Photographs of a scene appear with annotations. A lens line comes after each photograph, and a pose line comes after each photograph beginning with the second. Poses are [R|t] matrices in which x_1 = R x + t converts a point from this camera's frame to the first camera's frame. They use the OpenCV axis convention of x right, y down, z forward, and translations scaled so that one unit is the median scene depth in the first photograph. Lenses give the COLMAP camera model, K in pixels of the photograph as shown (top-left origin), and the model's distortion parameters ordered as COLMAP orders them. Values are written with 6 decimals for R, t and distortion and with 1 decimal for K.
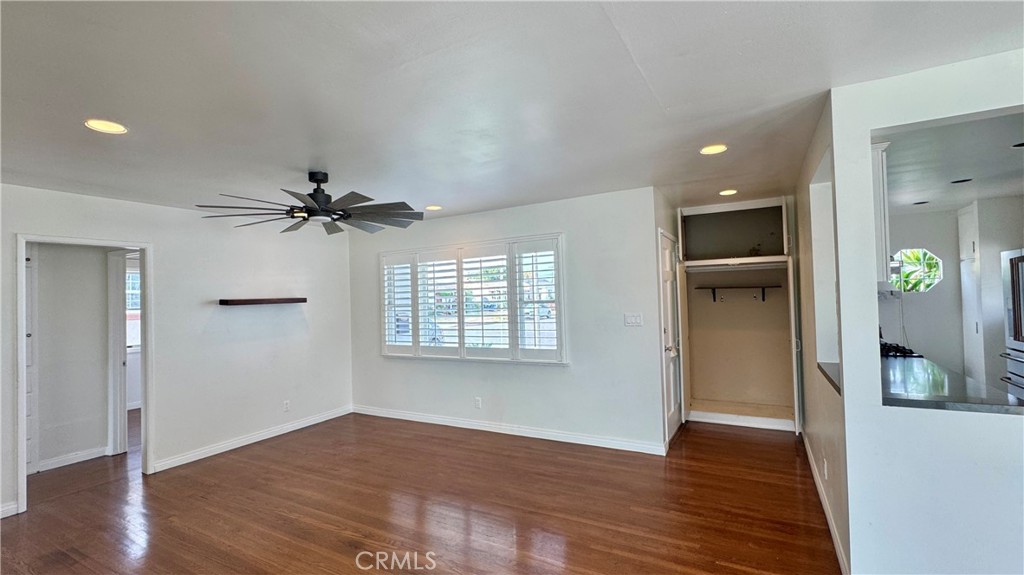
lens RADIAL K [[424.0, 0, 516.7], [0, 424.0, 285.8], [0, 0, 1]] dist [-0.003260, -0.000104]
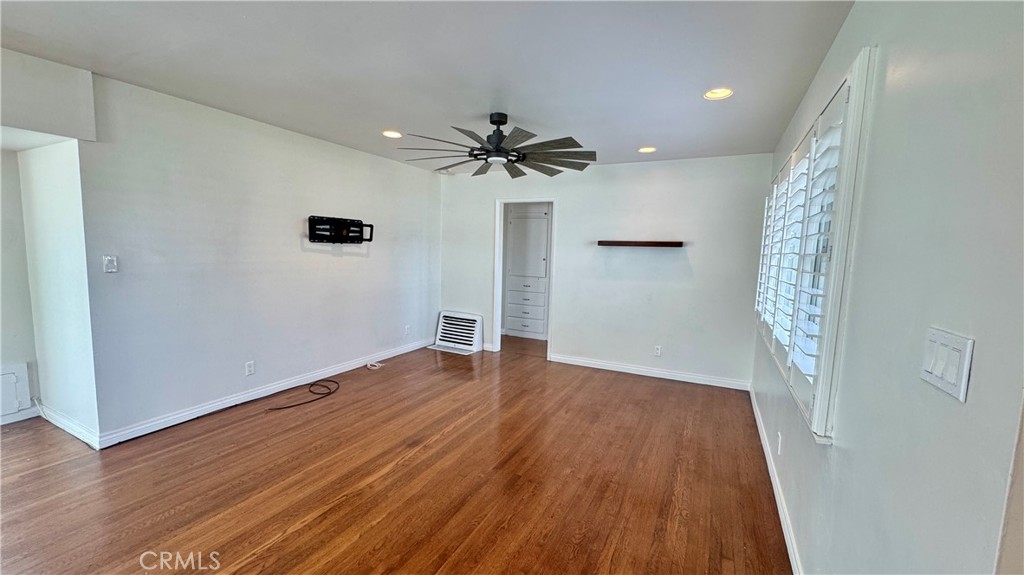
lens RADIAL K [[424.0, 0, 516.7], [0, 424.0, 285.8], [0, 0, 1]] dist [-0.003260, -0.000104]
pose [[0.387984, 0.234503, -0.891334, 0.540850], [-0.158677, 0.969645, 0.186037, -0.057701], [0.907904, 0.069255, 0.413417, 0.611234]]
